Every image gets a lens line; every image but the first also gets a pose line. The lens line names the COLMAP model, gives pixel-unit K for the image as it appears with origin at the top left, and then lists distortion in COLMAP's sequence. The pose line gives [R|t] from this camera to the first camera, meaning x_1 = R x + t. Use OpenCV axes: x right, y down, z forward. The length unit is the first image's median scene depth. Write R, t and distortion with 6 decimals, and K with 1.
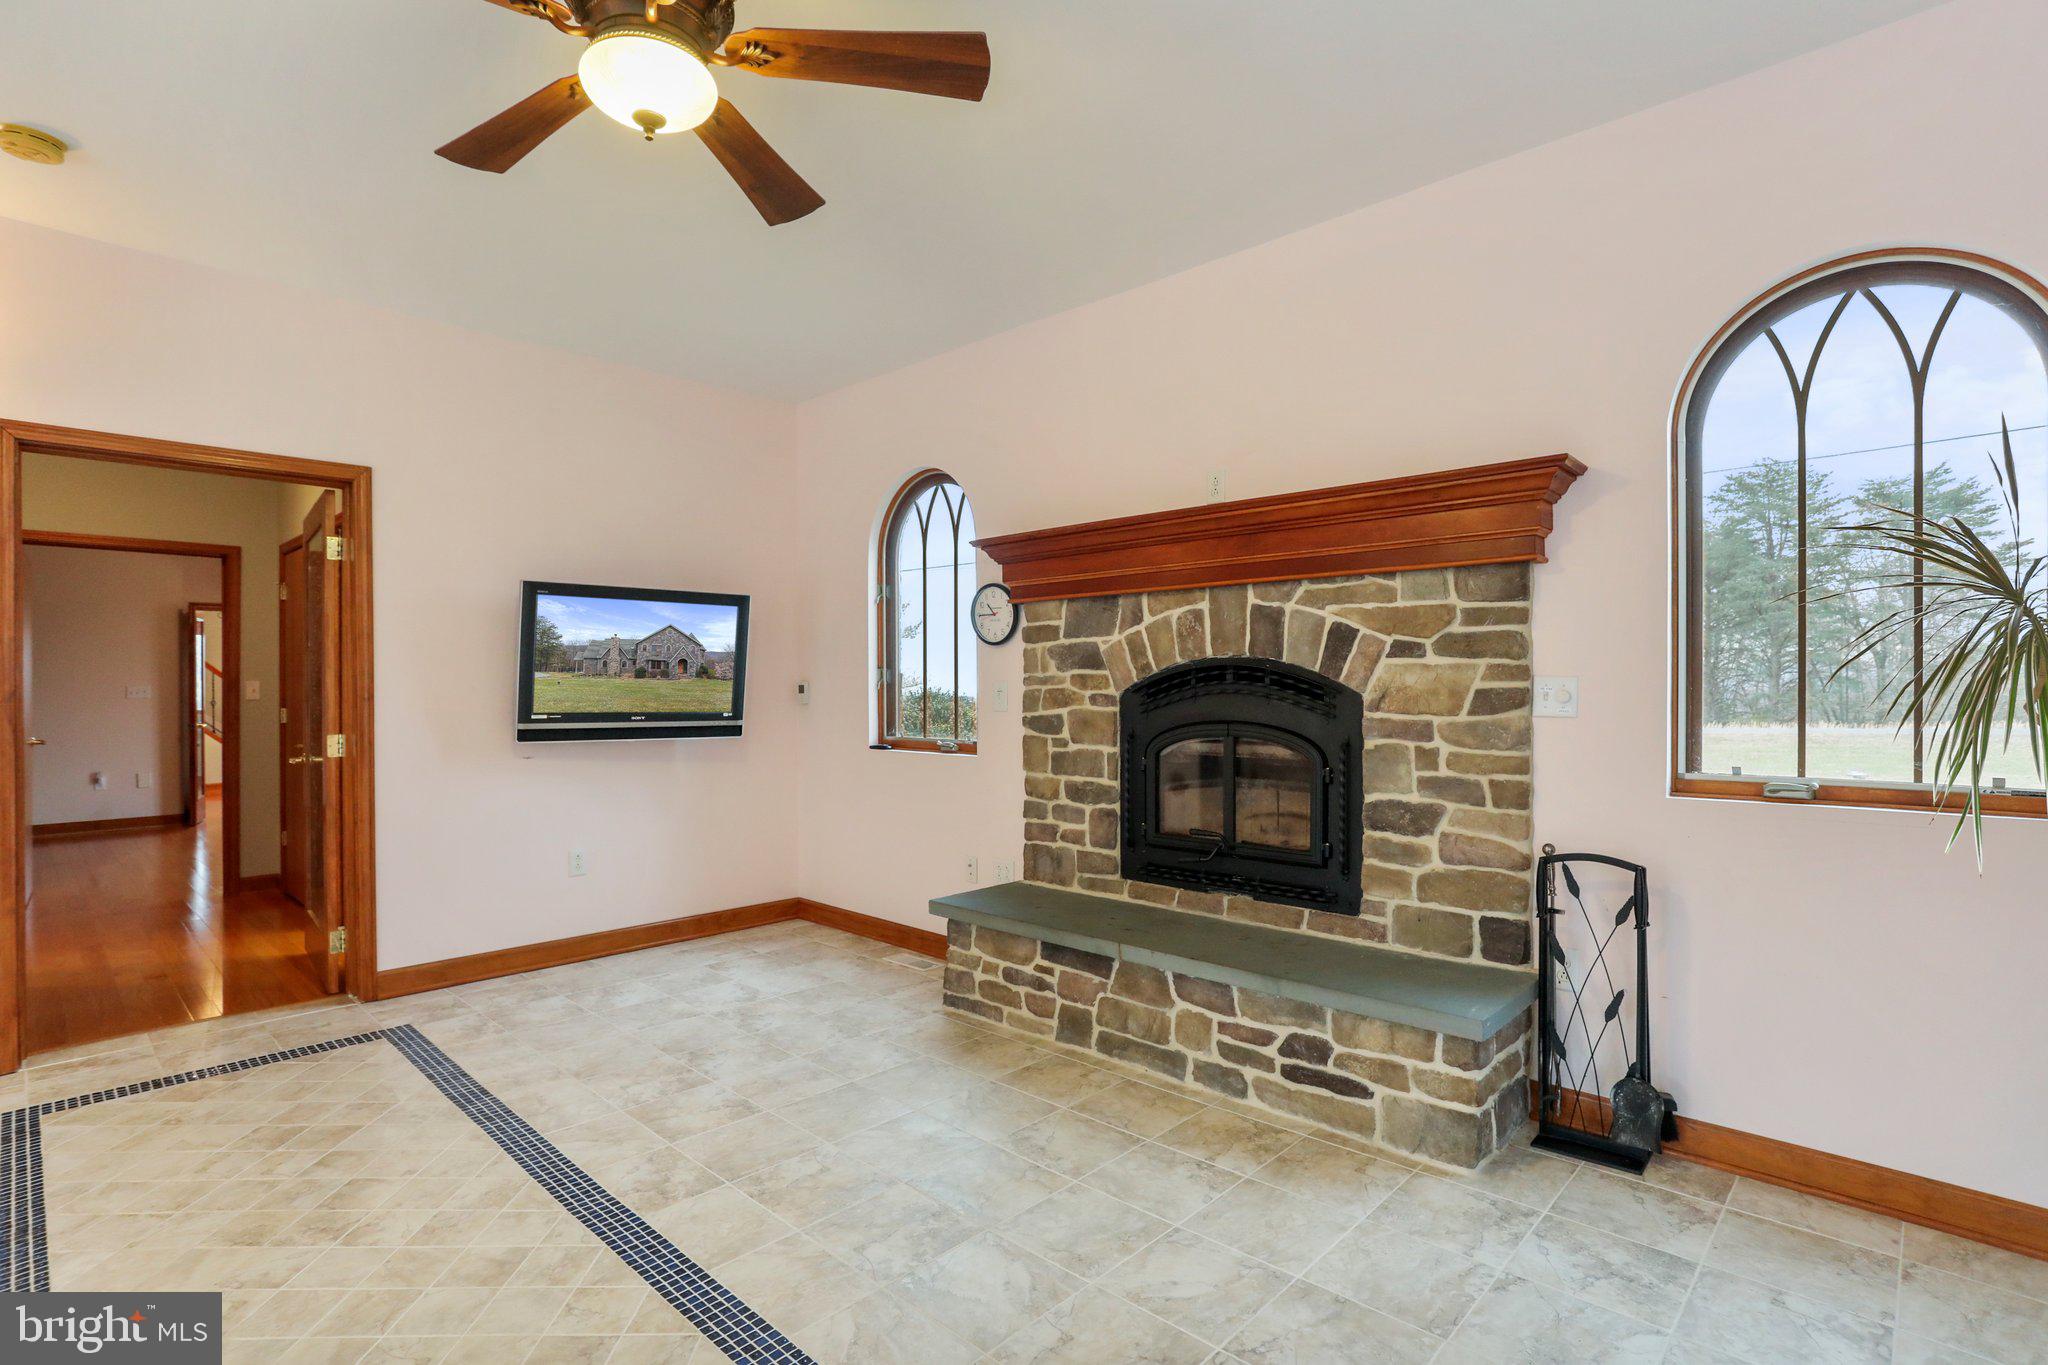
lens RADIAL K [[1008.4, 0, 1019.0], [0, 1008.4, 705.2], [0, 0, 1]] dist [-0.049376, 0.027602]
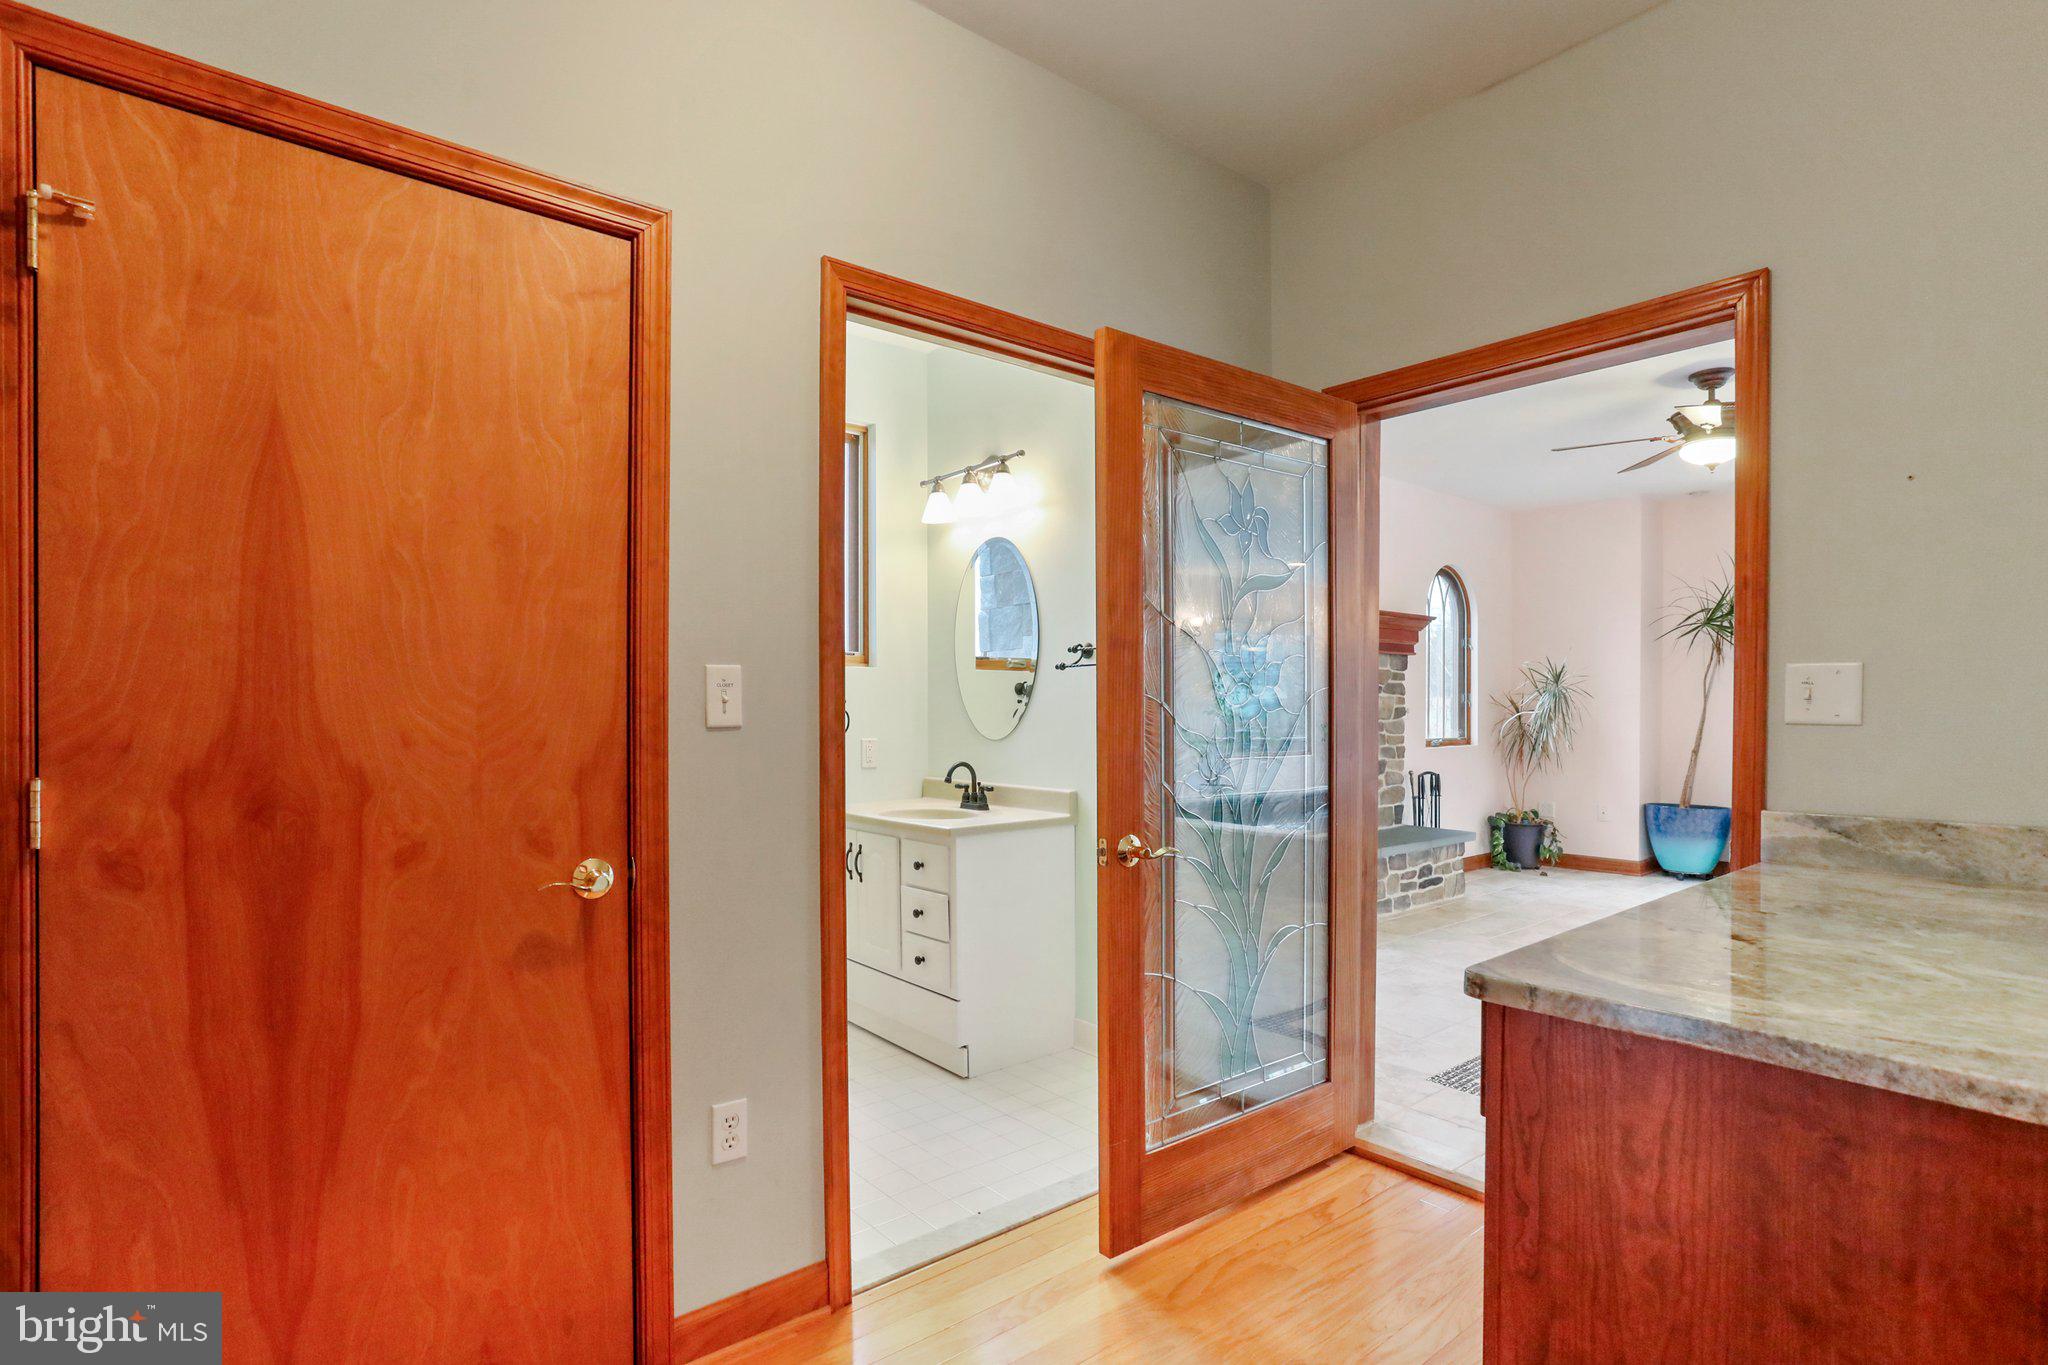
lens RADIAL K [[1008.4, 0, 1019.0], [0, 1008.4, 705.2], [0, 0, 1]] dist [-0.049376, 0.027602]
pose [[0.112705, 0.005262, 0.993615, -1.937531], [0.006900, 0.999958, -0.006078, -0.013520], [-0.993604, 0.007541, 0.112664, 1.589768]]
